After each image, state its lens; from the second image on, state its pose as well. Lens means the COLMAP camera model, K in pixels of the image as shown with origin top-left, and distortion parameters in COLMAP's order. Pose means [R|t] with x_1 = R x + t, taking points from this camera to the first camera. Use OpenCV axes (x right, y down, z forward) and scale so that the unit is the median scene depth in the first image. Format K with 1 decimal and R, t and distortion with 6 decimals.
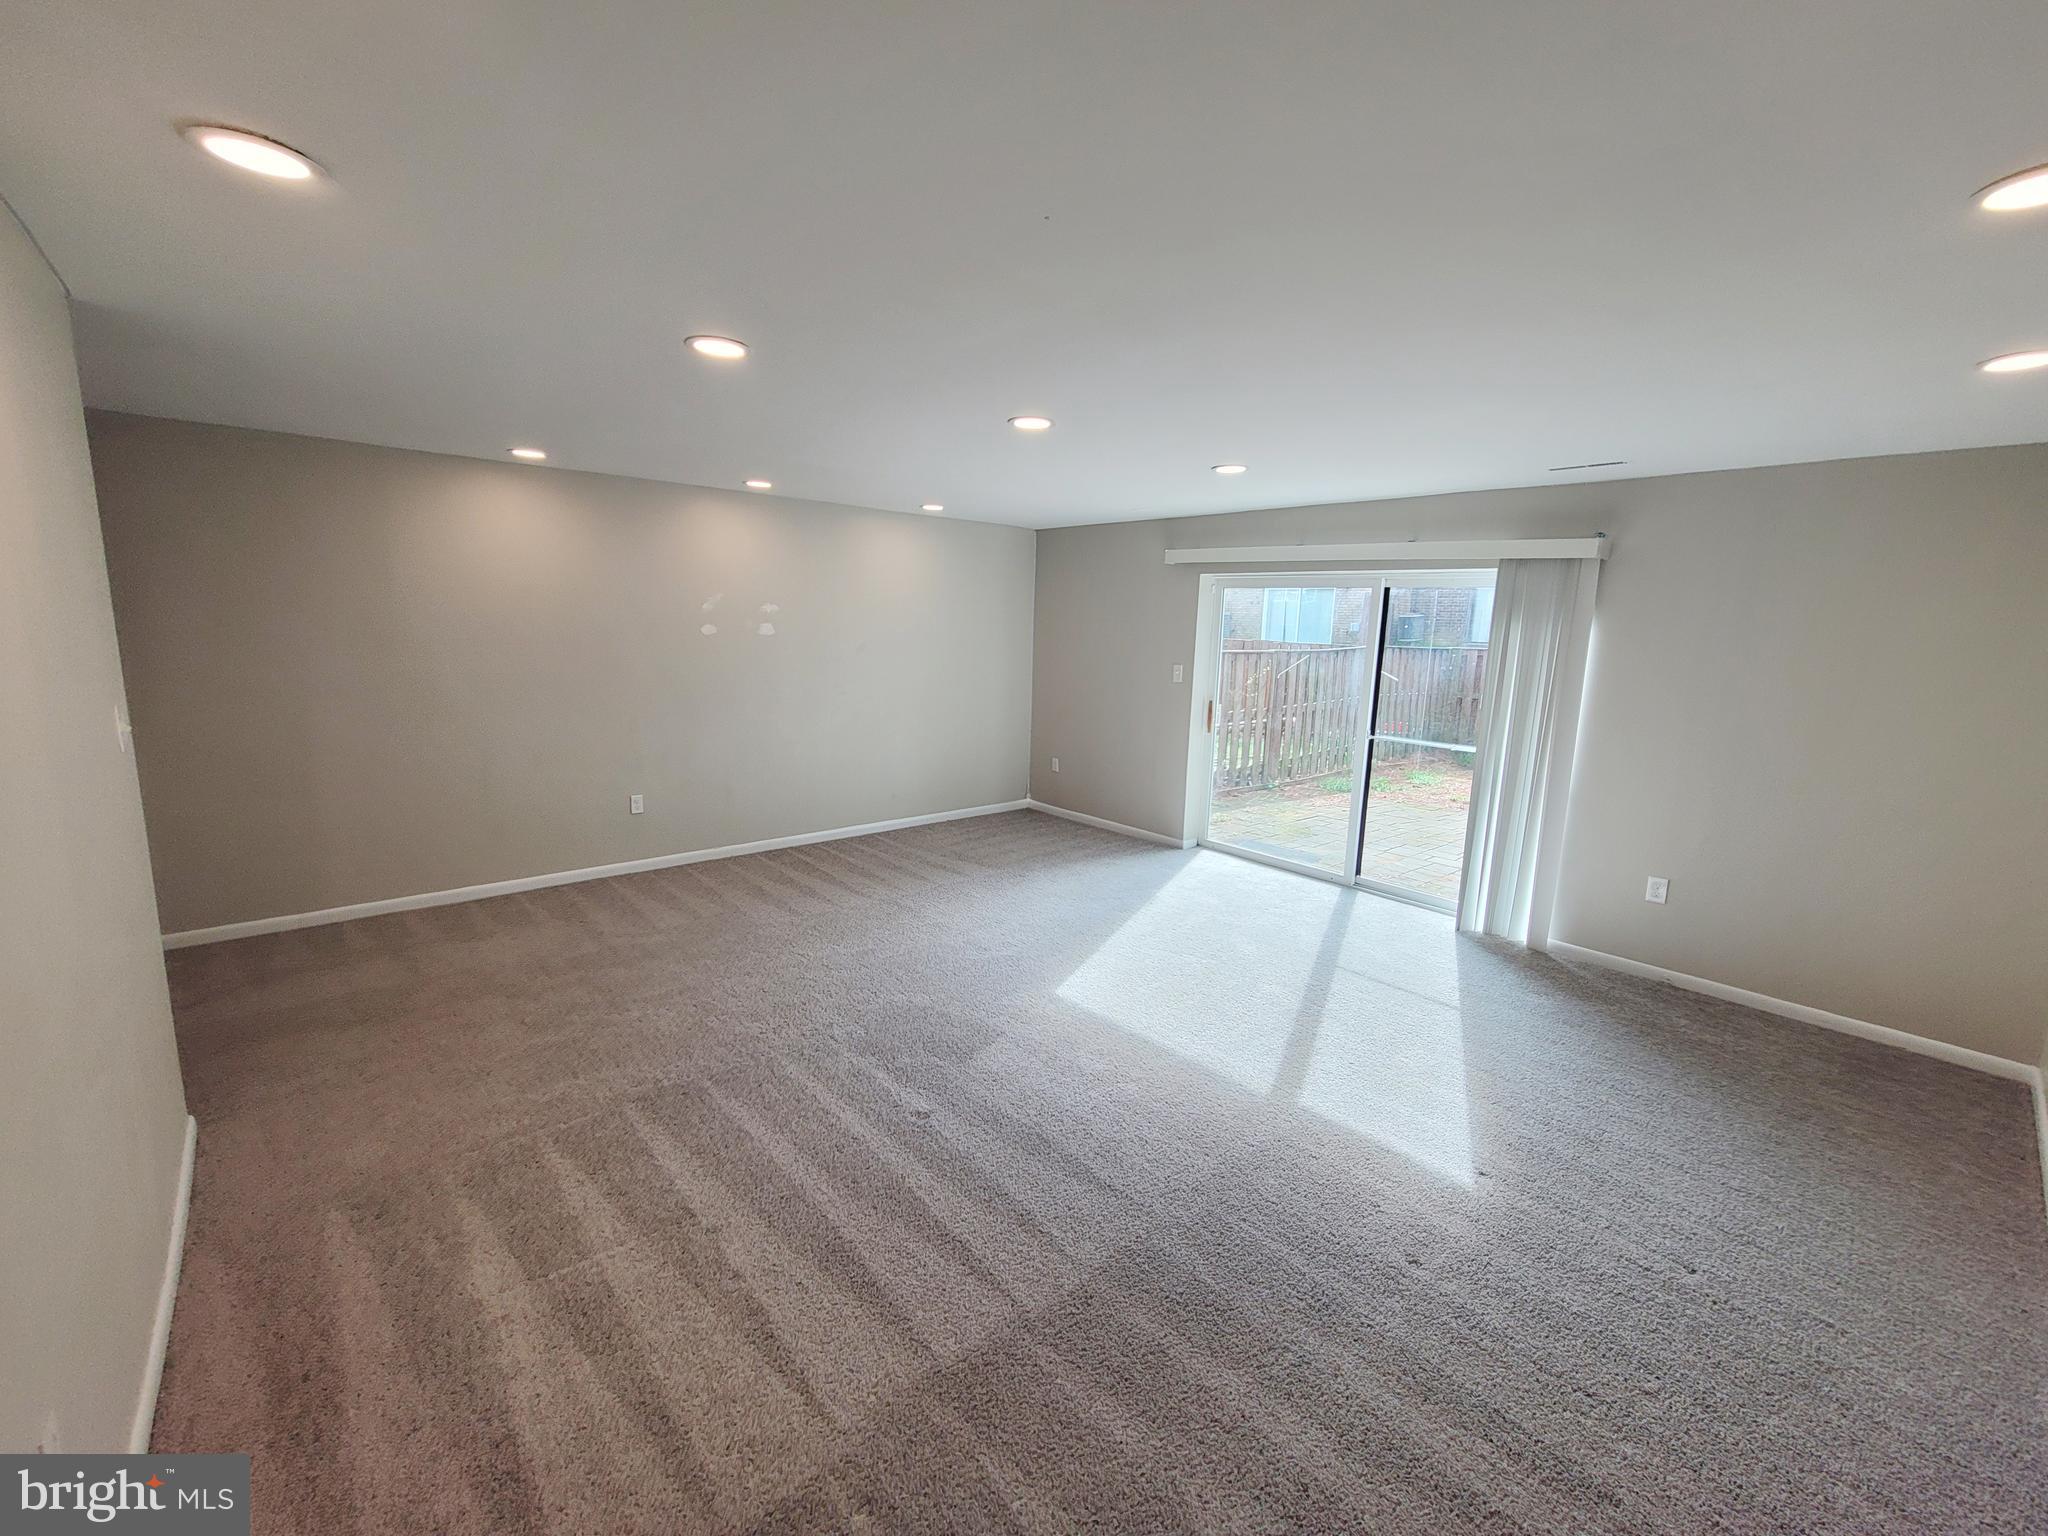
lens RADIAL K [[867.1, 0, 1010.0], [0, 867.1, 762.2], [0, 0, 1]] dist [-0.011585, 0.000016]
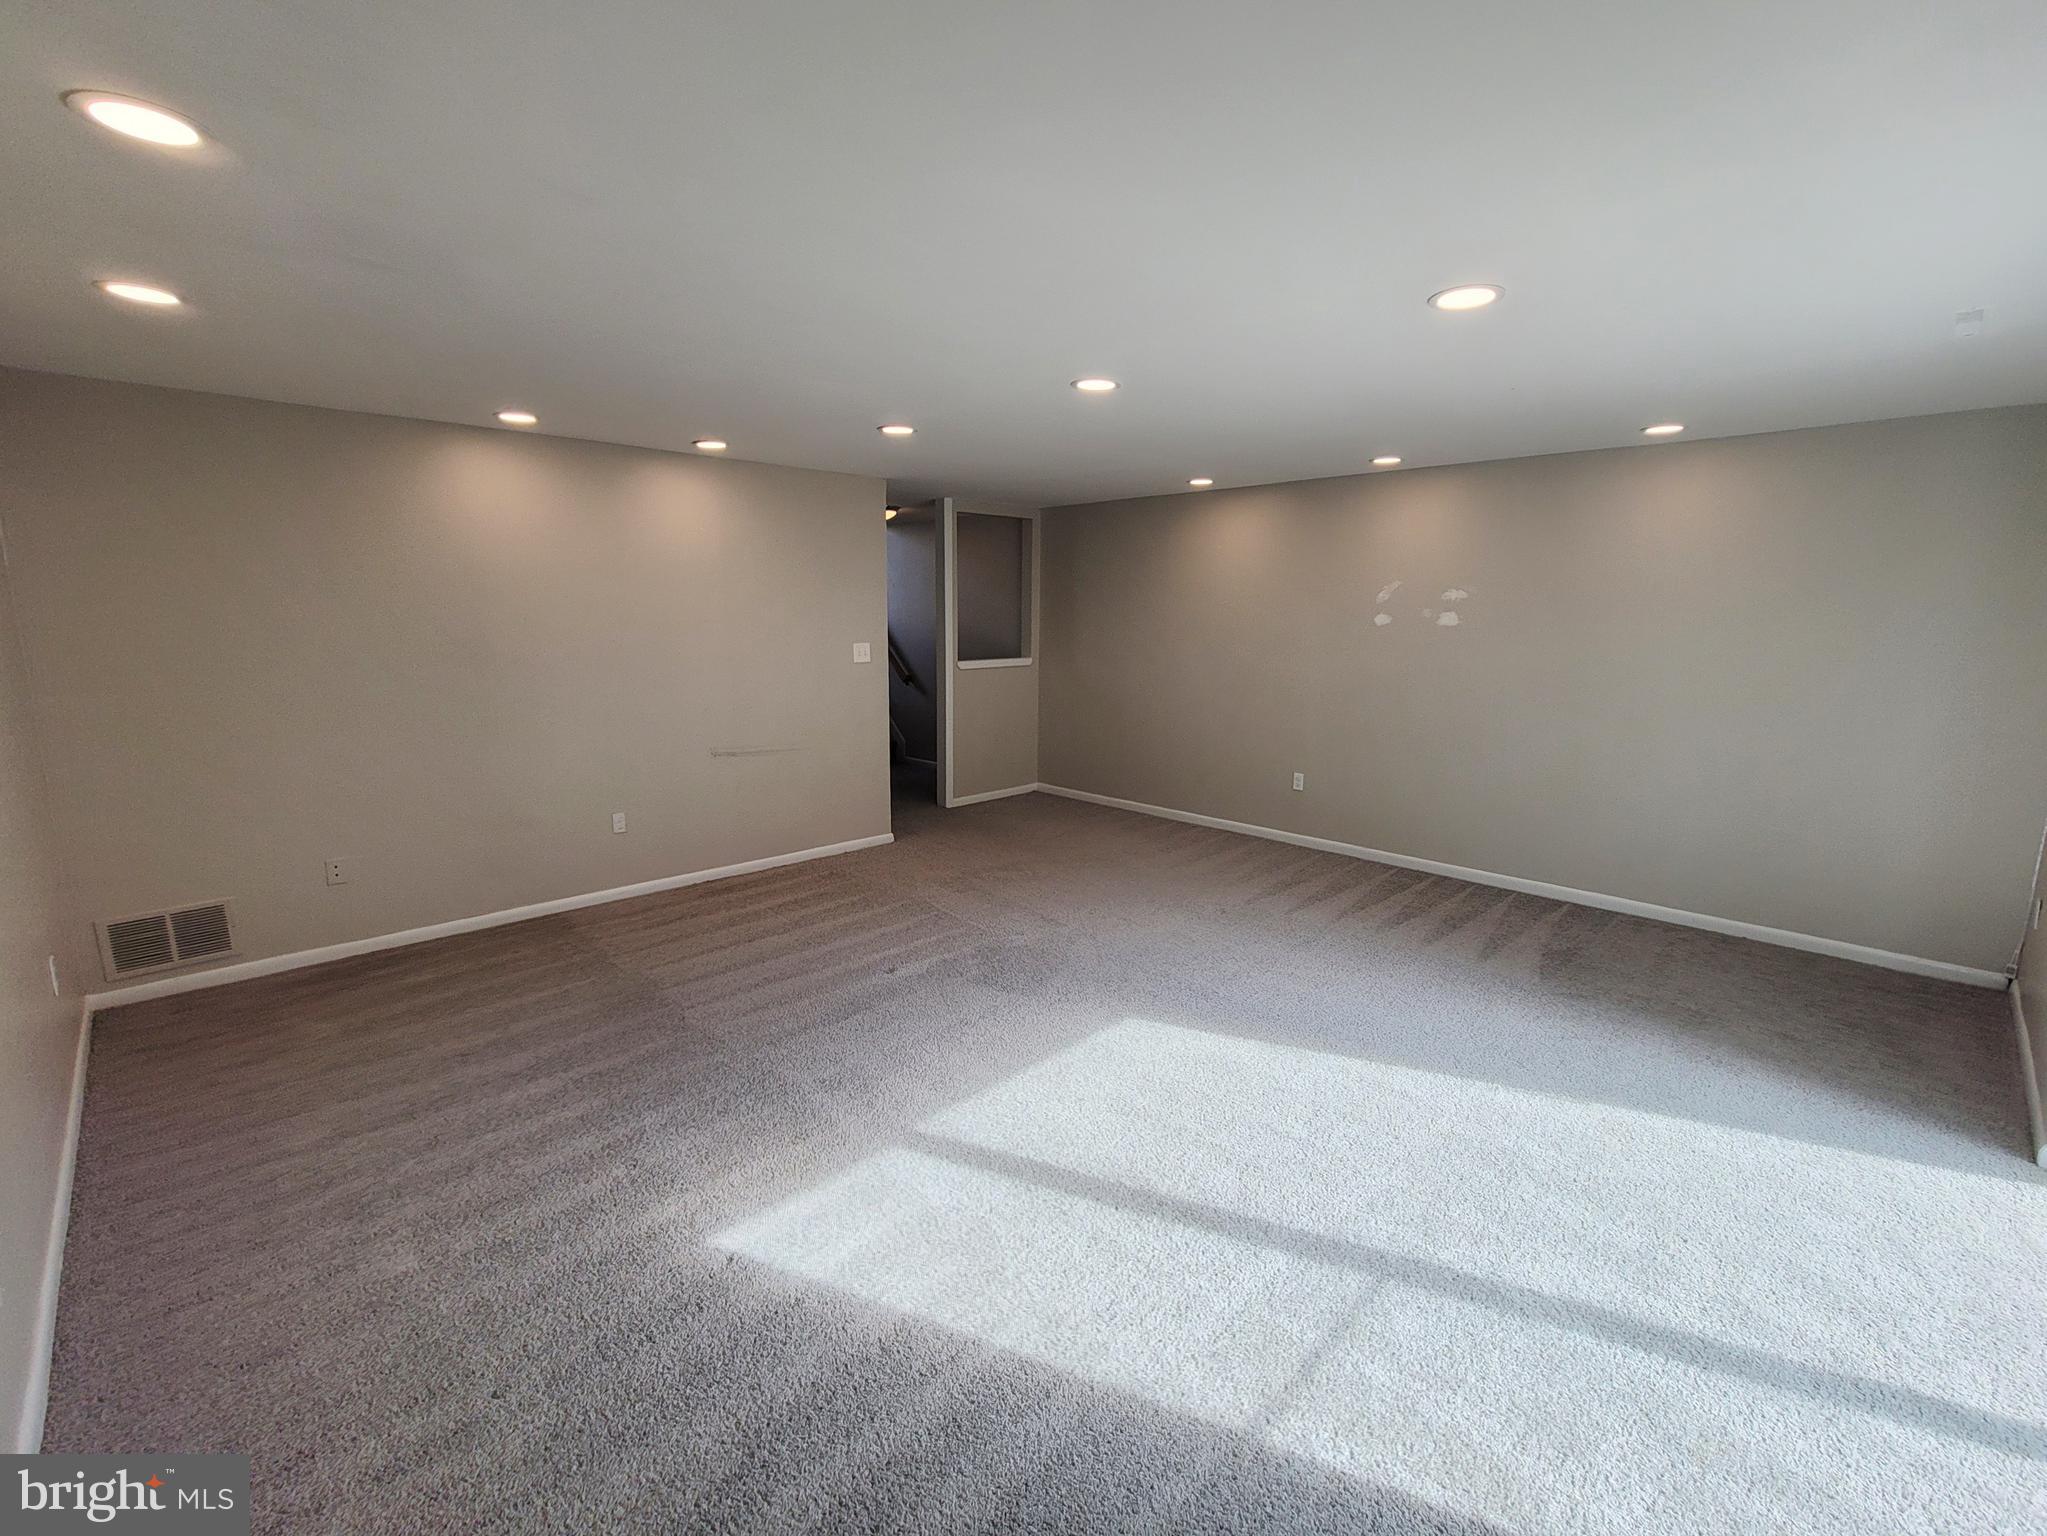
lens RADIAL K [[848.9, 0, 943.6], [0, 848.9, 768.5], [0, 0, 1]] dist [-0.000163, 0.000012]
pose [[0.006811, 0.161134, -0.986909, 0.643234], [-0.157243, 0.974826, 0.158076, -0.069166], [0.987536, 0.154108, 0.031977, 0.548276]]
